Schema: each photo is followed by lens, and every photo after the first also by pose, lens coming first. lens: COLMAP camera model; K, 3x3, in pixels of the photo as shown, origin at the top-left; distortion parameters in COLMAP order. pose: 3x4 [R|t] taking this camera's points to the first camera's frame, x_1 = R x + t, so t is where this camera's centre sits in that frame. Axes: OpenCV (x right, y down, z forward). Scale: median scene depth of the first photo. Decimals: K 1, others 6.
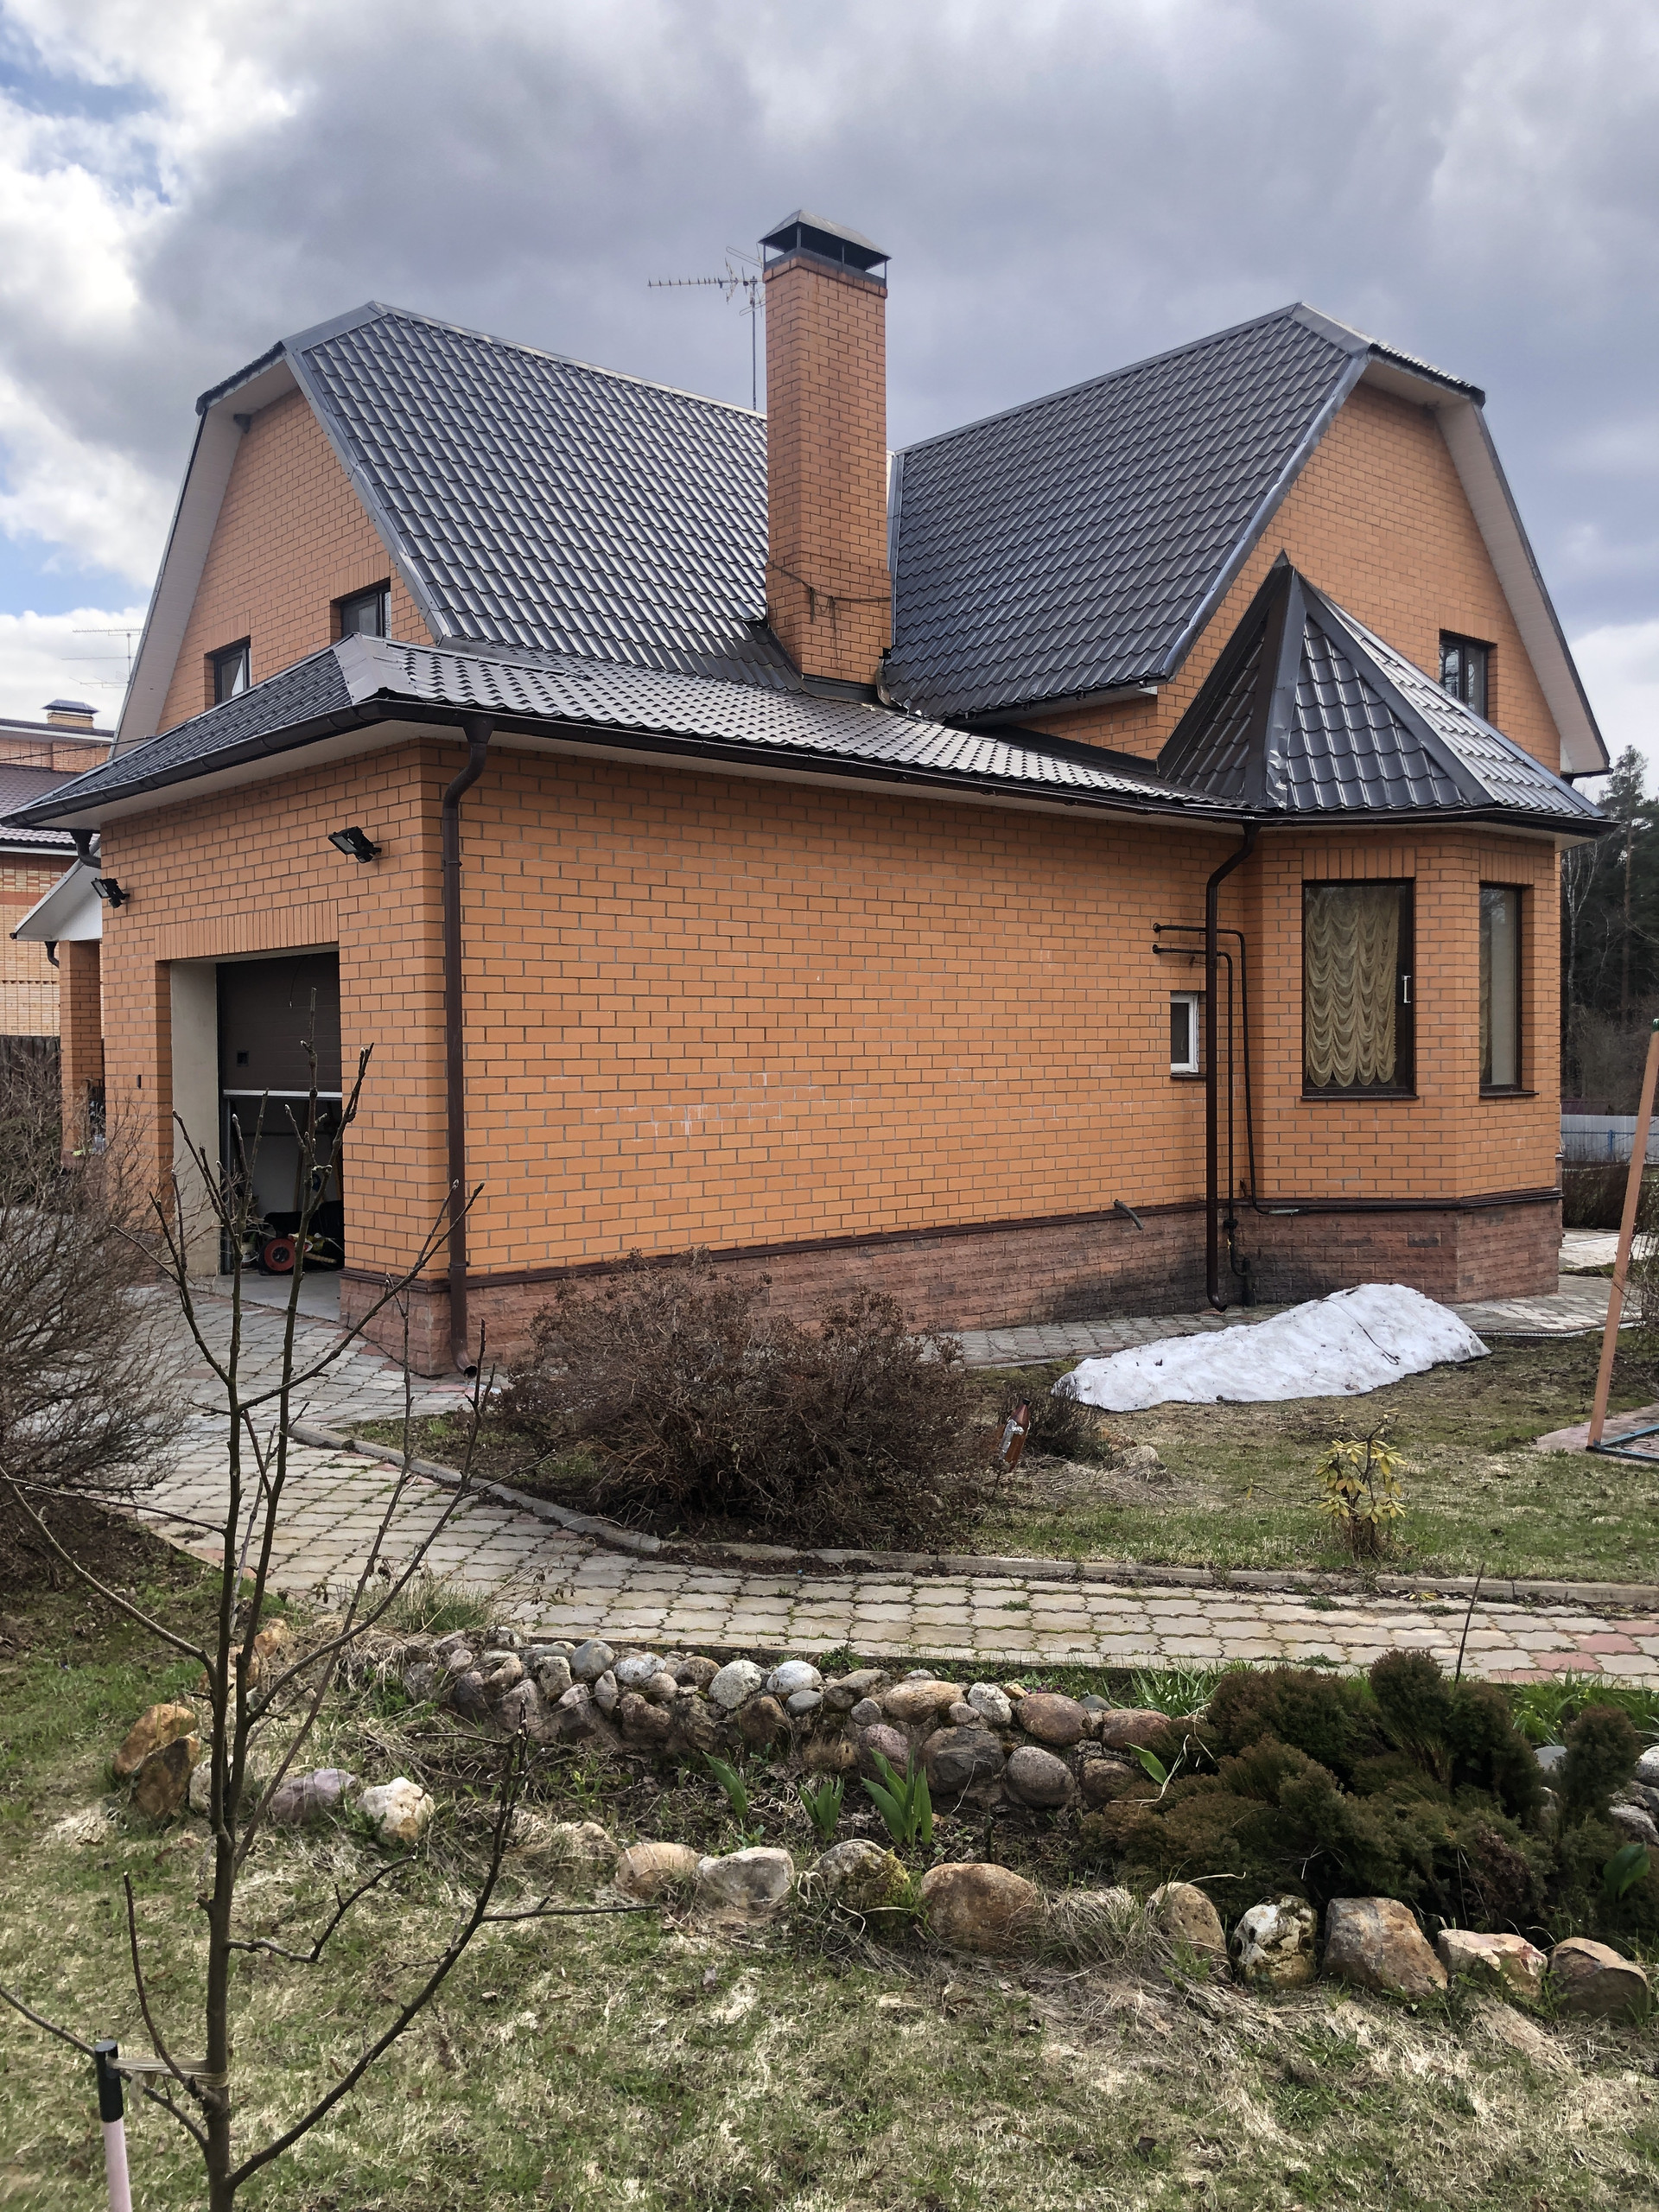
lens RADIAL K [[1833.0, 0, 836.3], [0, 1833.0, 1118.0], [0, 0, 1]] dist [0.050889, -0.043528]
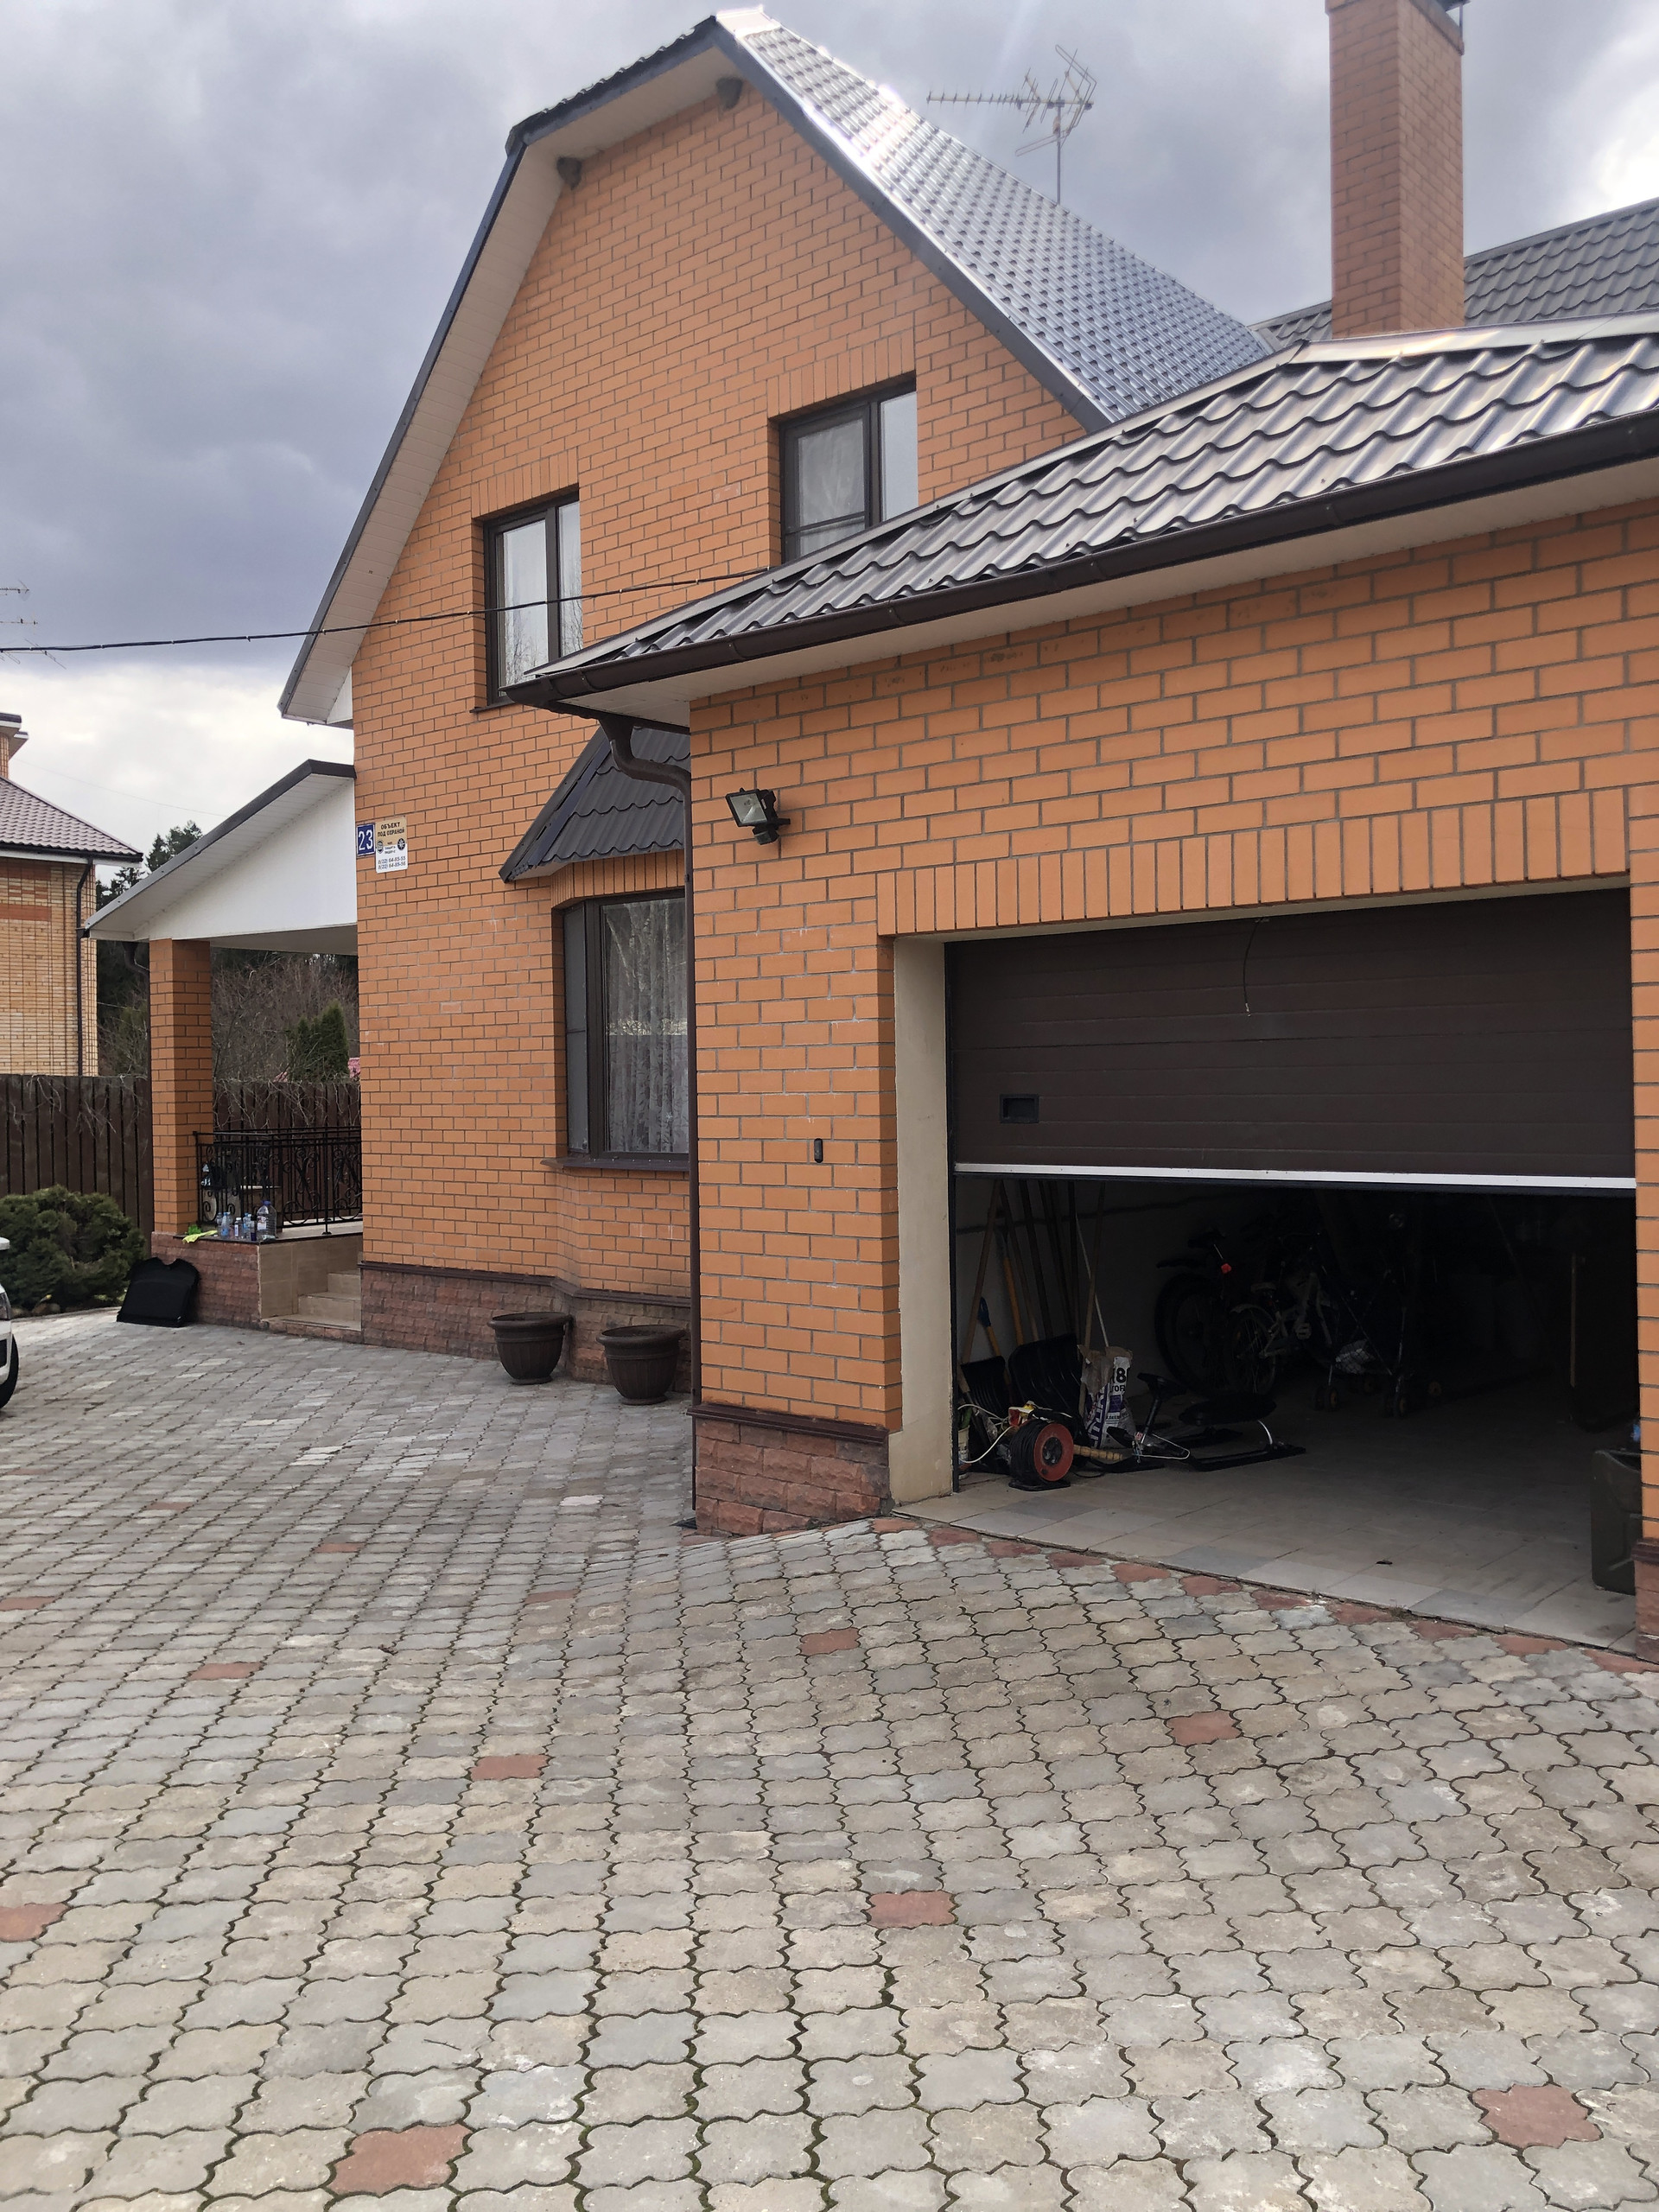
lens RADIAL K [[1833.0, 0, 822.4], [0, 1833.0, 1083.3], [0, 0, 1]] dist [0.050889, -0.043528]
pose [[0.989324, -0.007608, 0.145531, -0.418941], [0.013148, 0.999224, -0.037142, -0.018275], [-0.145136, 0.038659, 0.988656, 0.413298]]
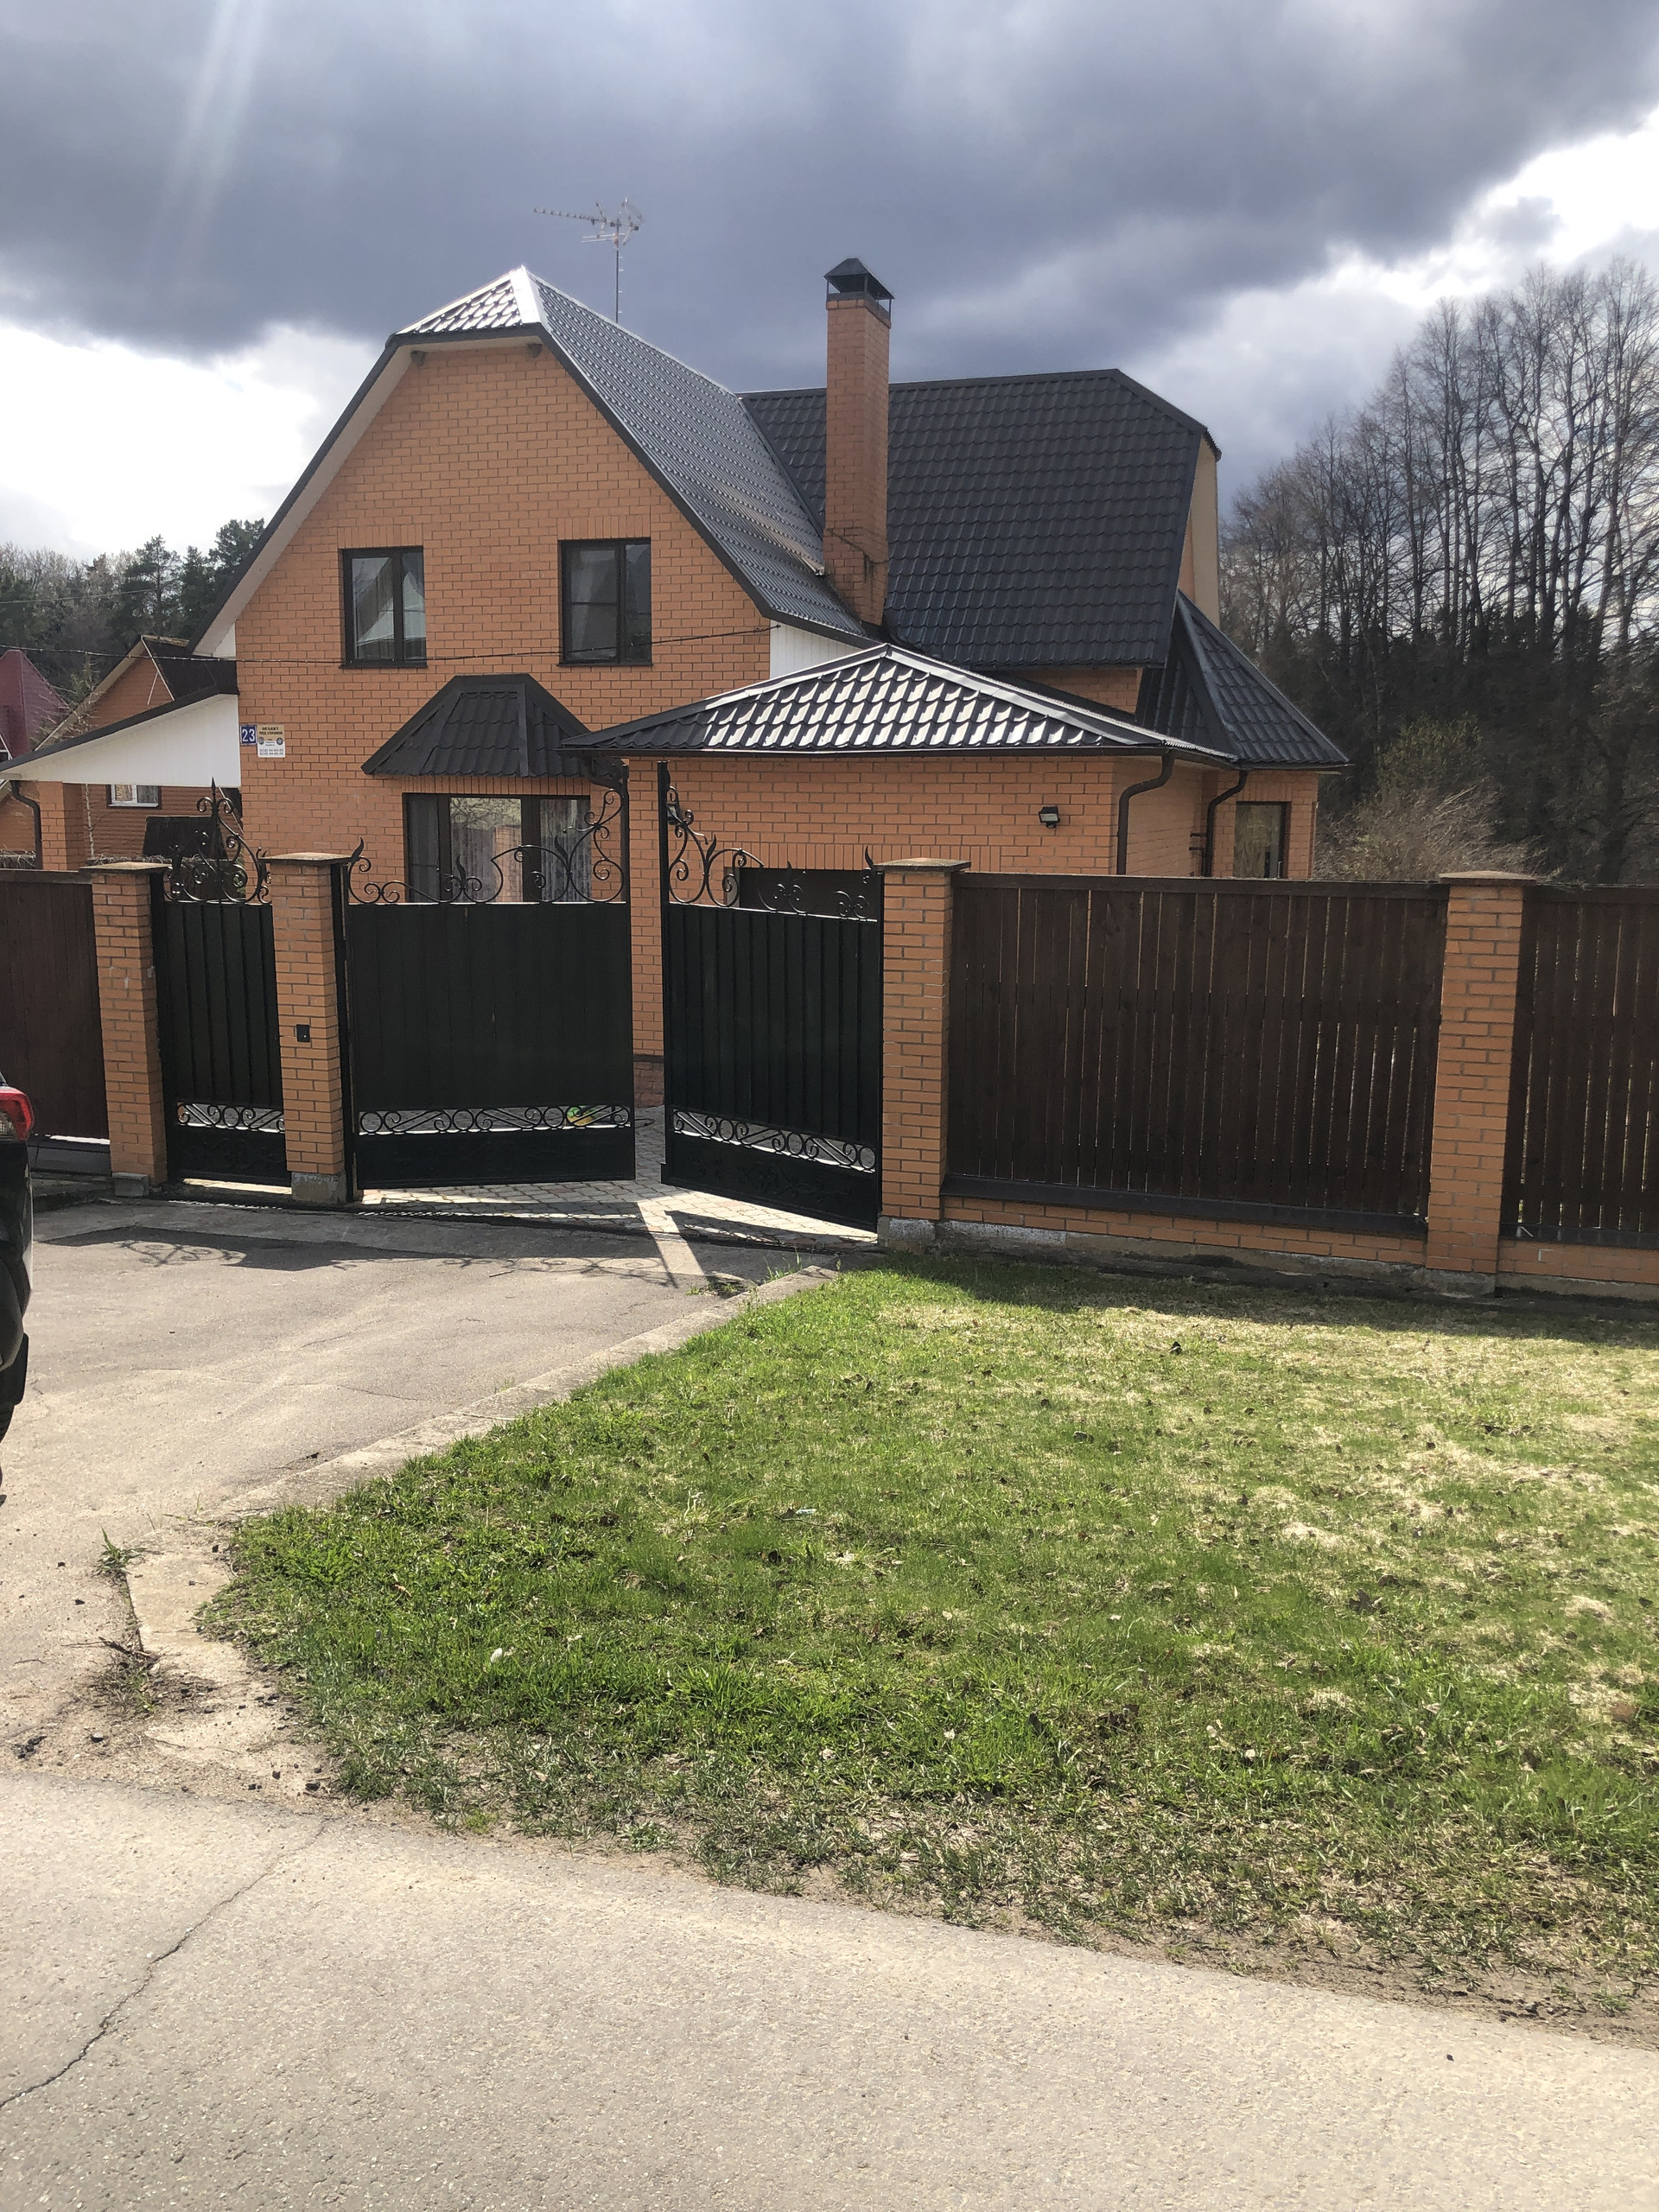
lens RADIAL K [[1833.0, 0, 824.5], [0, 1833.0, 1093.2], [0, 0, 1]] dist [0.050889, -0.043528]
pose [[0.858839, -0.060995, 0.508600, -0.905832], [-0.000260, 0.992833, 0.119508, -0.071479], [-0.512245, -0.102770, 0.852669, -0.202290]]
